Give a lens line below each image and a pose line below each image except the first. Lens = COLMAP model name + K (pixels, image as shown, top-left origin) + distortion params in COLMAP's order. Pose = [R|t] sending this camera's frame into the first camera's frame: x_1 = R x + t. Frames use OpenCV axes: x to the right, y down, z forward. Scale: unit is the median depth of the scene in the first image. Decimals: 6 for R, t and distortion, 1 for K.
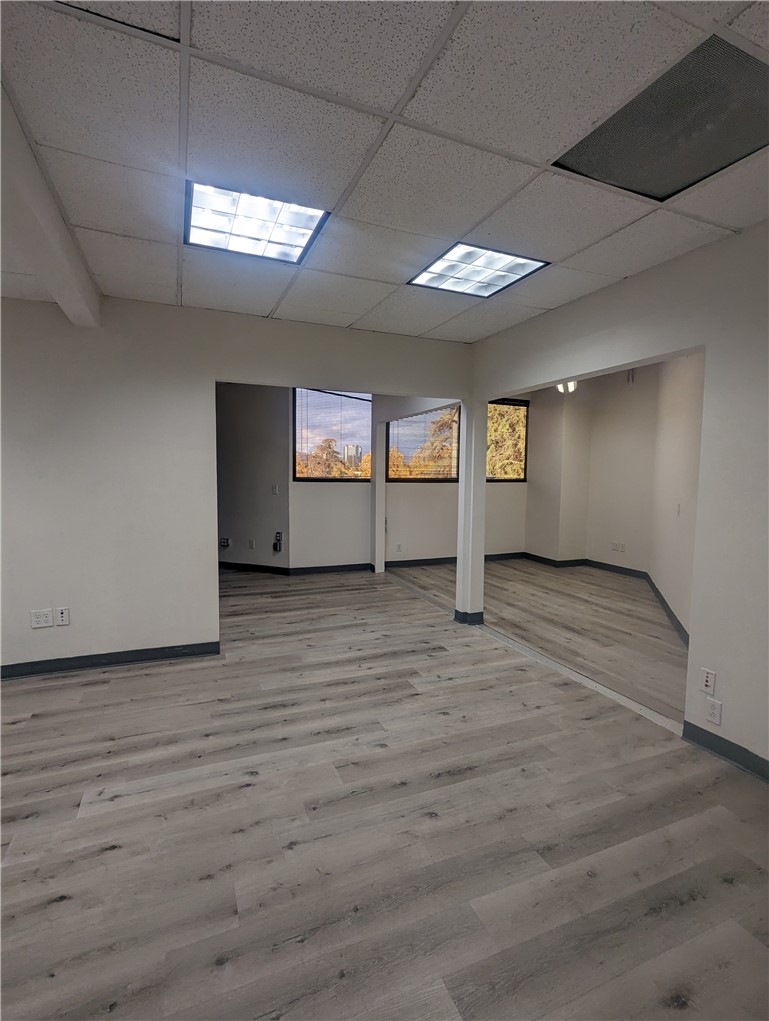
lens RADIAL K [[480.2, 0, 382.8], [0, 480.2, 508.4], [0, 0, 1]] dist [-0.002463, 0.001003]
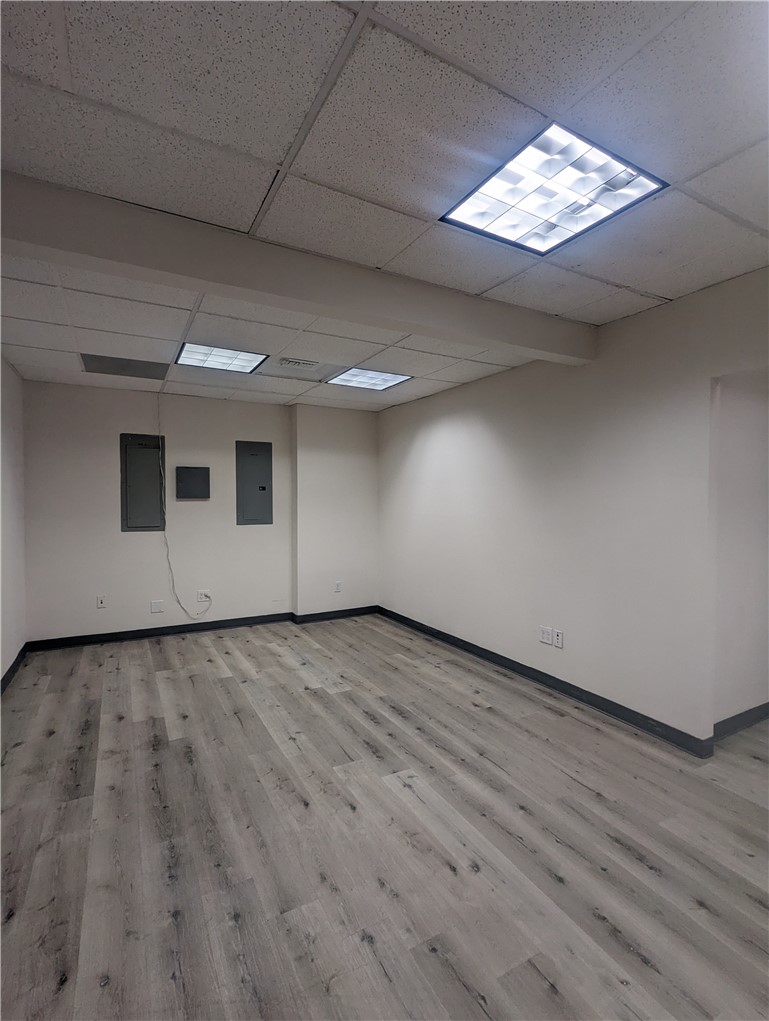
lens RADIAL K [[480.2, 0, 382.8], [0, 480.2, 508.4], [0, 0, 1]] dist [-0.002463, 0.001003]
pose [[0.102566, 0.006758, -0.994703, 0.429059], [-0.074629, 0.997211, -0.000921, -0.042681], [0.991923, 0.074328, 0.102784, 0.572601]]
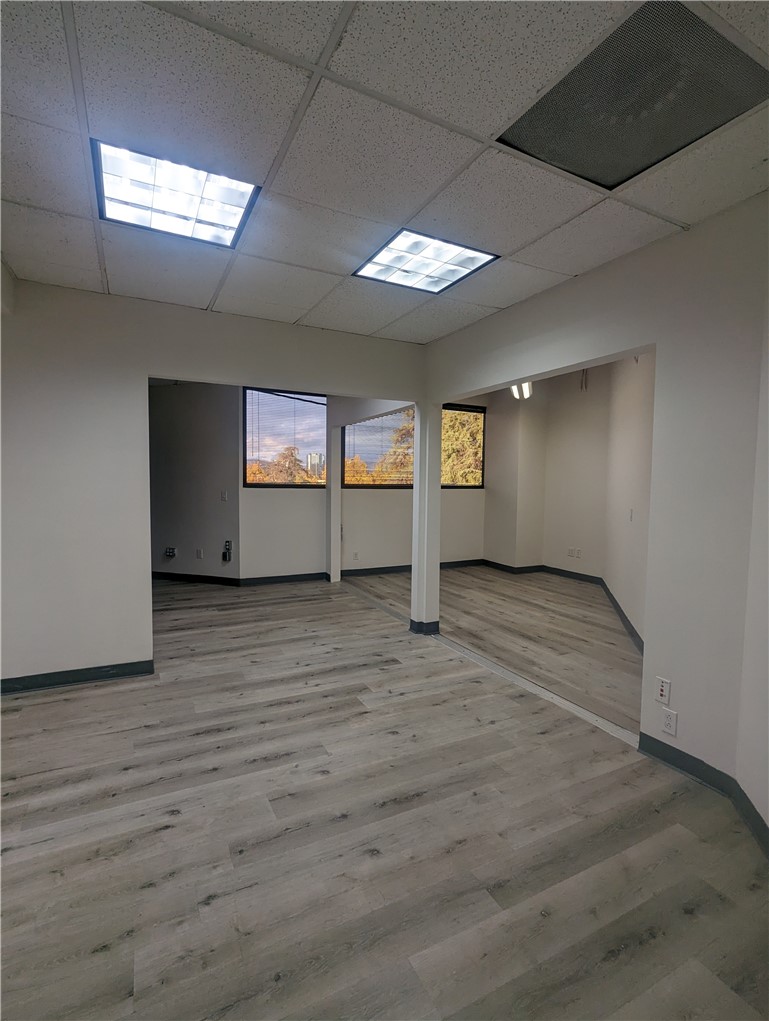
lens RADIAL K [[480.2, 0, 382.8], [0, 480.2, 508.4], [0, 0, 1]] dist [-0.002463, 0.001003]
pose [[0.997156, -0.003108, 0.075298, 0.038697], [0.004446, 0.999835, -0.017605, 0.007899], [-0.075231, 0.017889, 0.997006, 0.065053]]
